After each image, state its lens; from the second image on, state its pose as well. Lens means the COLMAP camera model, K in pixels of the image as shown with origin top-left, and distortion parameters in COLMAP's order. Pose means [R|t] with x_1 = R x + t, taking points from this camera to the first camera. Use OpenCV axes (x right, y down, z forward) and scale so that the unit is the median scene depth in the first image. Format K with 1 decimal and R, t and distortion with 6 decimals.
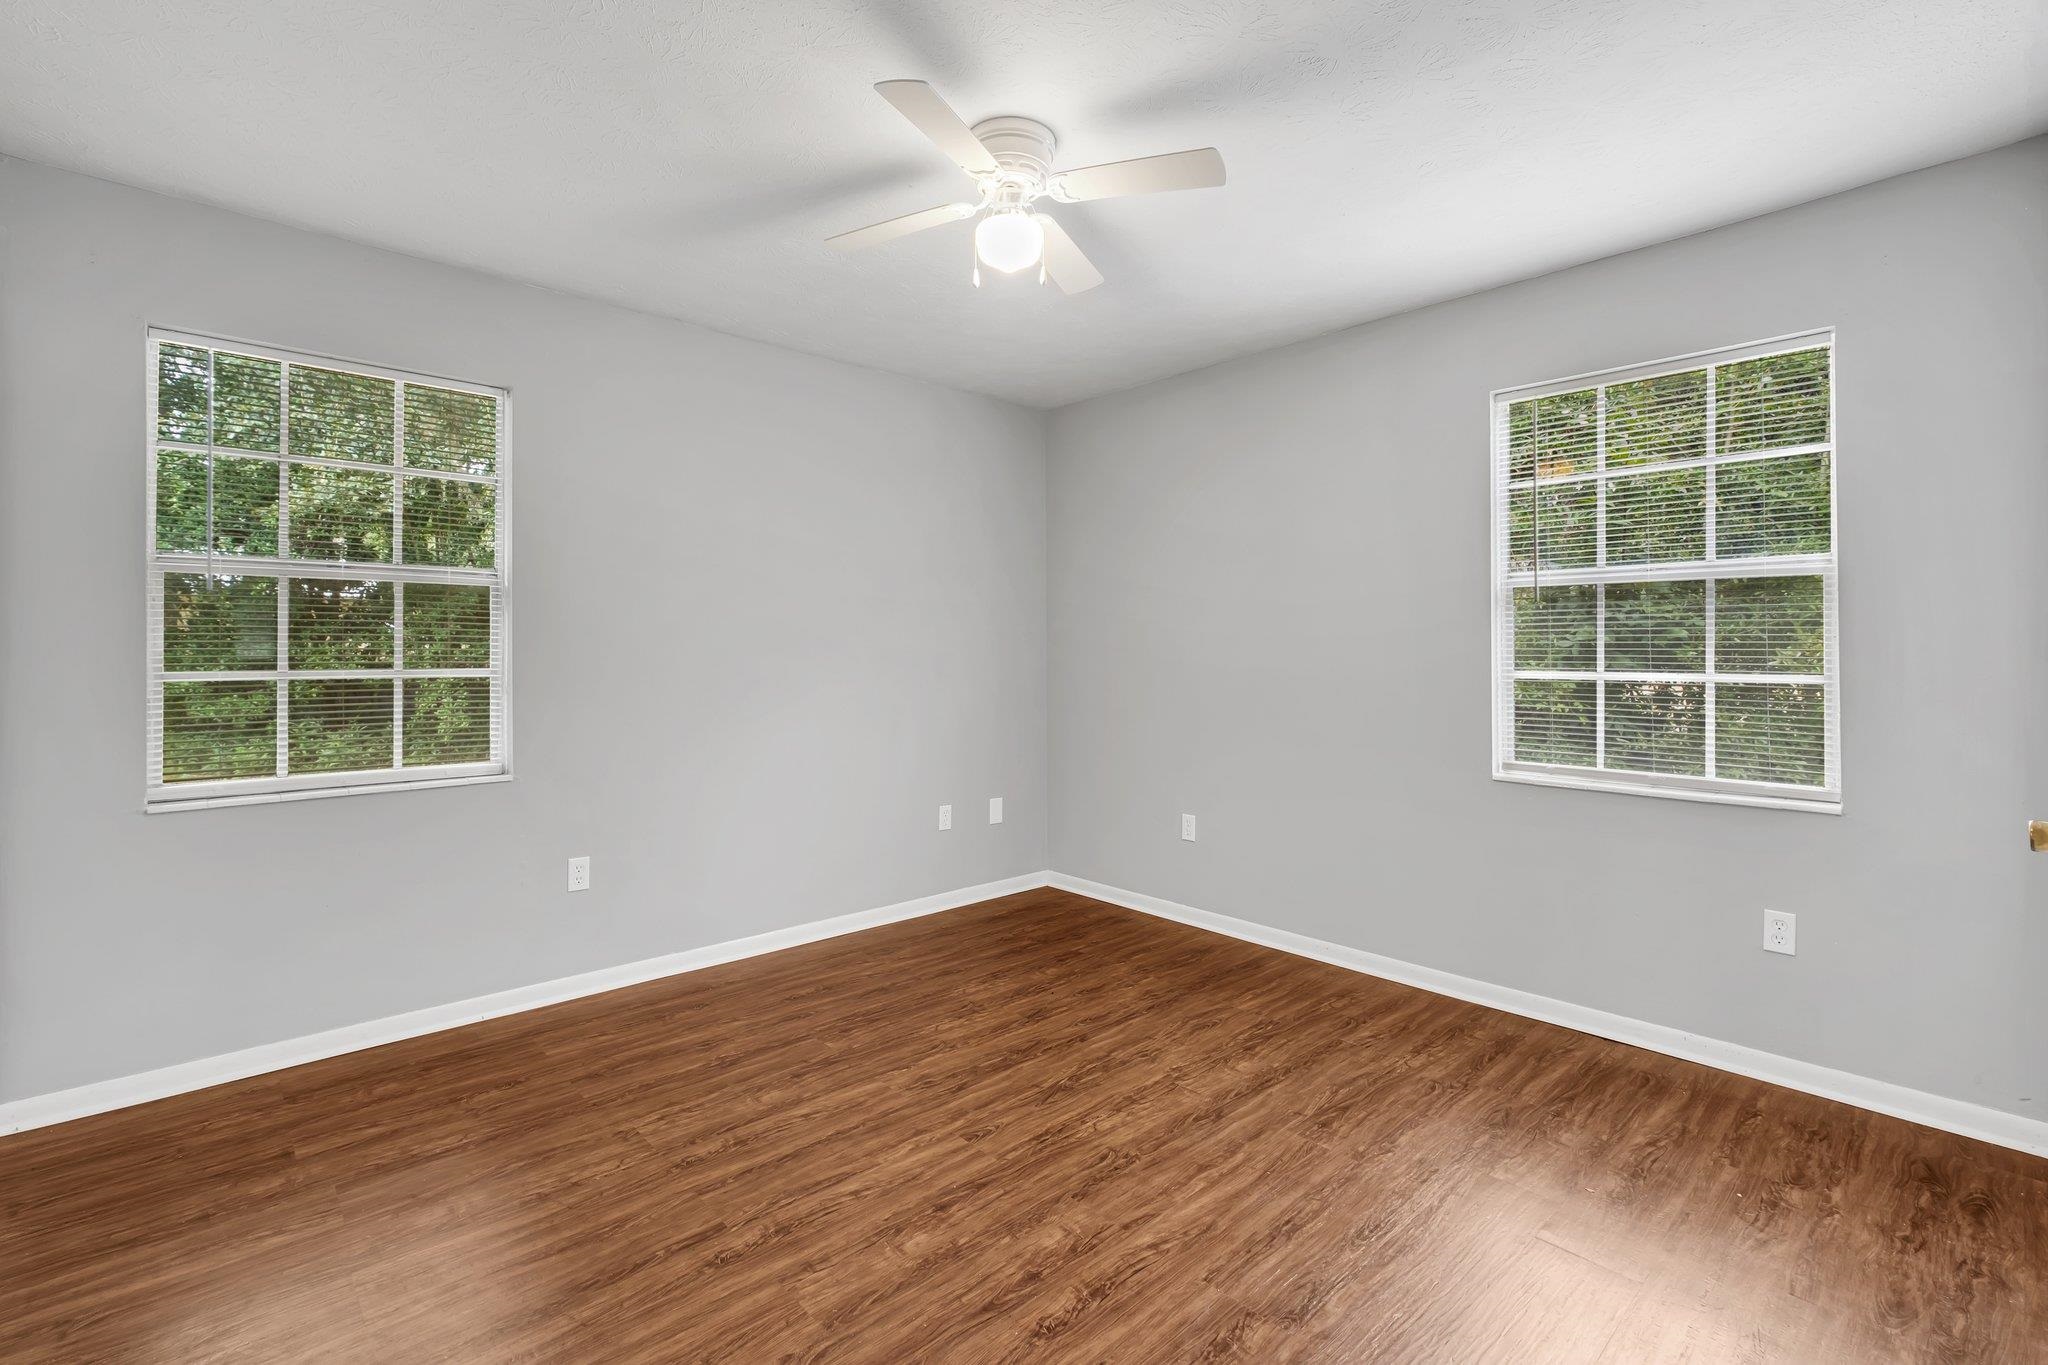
lens RADIAL K [[899.0, 0, 1025.6], [0, 899.0, 656.2], [0, 0, 1]] dist [-0.002642, -0.000724]
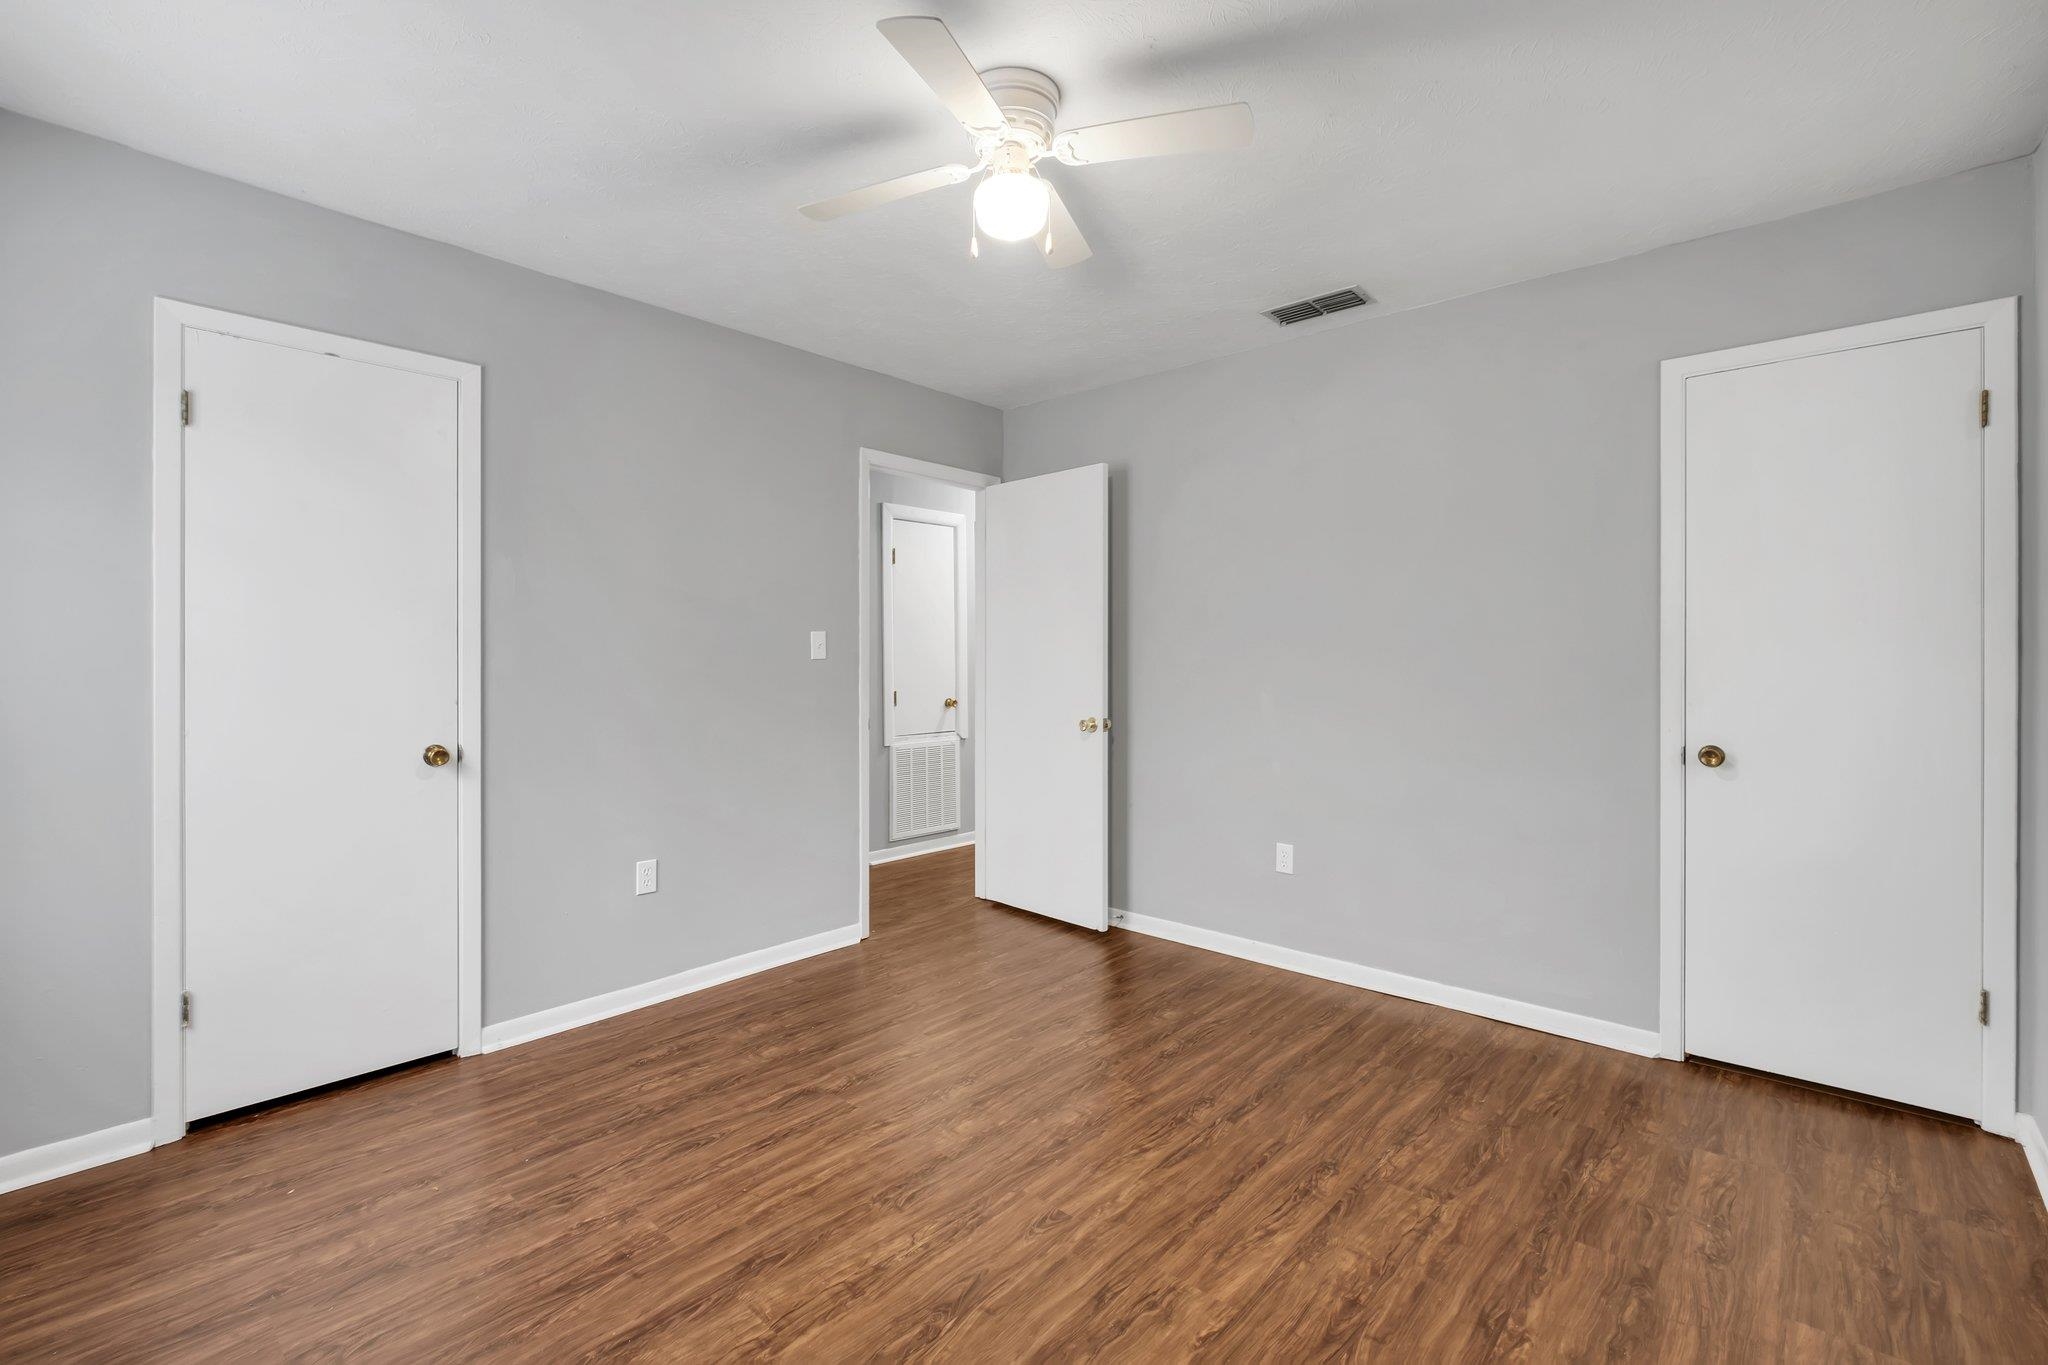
lens RADIAL K [[903.2, 0, 1018.6], [0, 903.2, 653.8], [0, 0, 1]] dist [-0.004185, 0.001619]
pose [[-0.995902, -0.000115, -0.090444, 0.057088], [-0.000230, 0.999999, 0.001269, -0.011571], [0.090443, 0.001284, -0.995901, 1.866234]]
